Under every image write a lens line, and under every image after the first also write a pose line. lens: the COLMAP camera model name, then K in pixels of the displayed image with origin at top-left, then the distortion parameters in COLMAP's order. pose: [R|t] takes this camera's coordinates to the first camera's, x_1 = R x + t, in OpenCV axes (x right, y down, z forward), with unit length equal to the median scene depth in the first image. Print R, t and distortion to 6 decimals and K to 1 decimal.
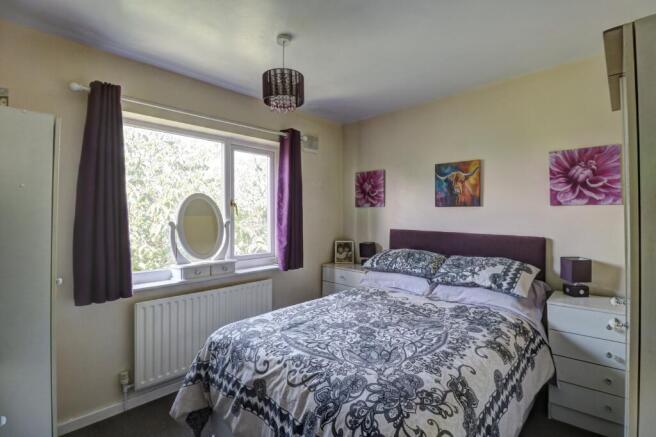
lens RADIAL K [[315.7, 0, 331.9], [0, 315.7, 217.3], [0, 0, 1]] dist [-0.002759, -0.009201]
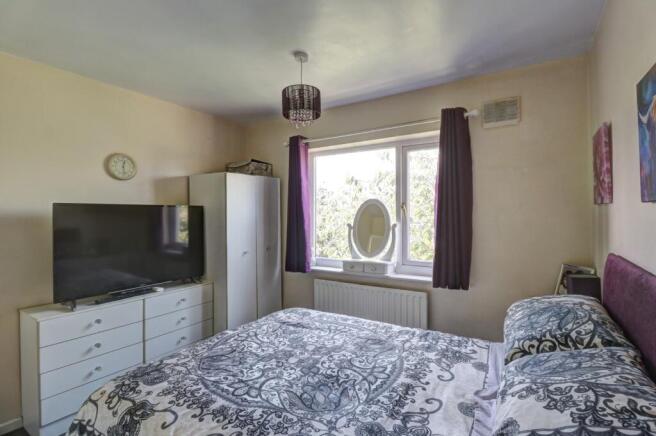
lens RADIAL K [[315.7, 0, 331.4], [0, 315.7, 214.1], [0, 0, 1]] dist [-0.002759, -0.009201]
pose [[0.191572, 0.001256, -0.981478, 0.864682], [0.001014, 0.999998, 0.001478, -0.029238], [0.981478, -0.001278, 0.191571, 0.837516]]
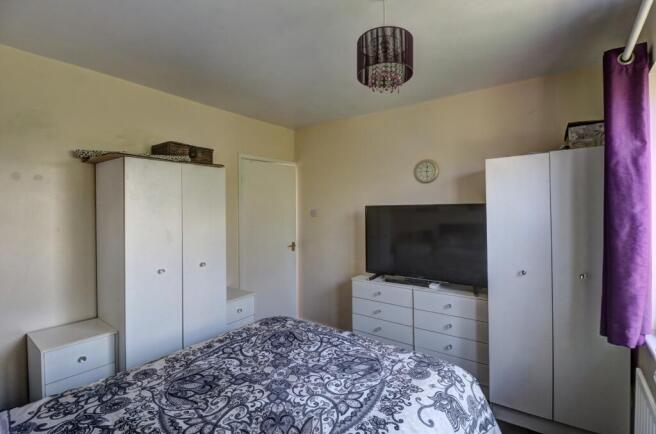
lens RADIAL K [[301.9, 0, 329.0], [0, 301.9, 214.1], [0, 0, 1]] dist [-0.016948, -0.002615]
pose [[-0.993743, 0.013723, -0.110848, 0.054513], [0.011567, 0.999732, 0.020066, -0.054793], [0.111093, 0.018658, -0.993635, 1.583928]]
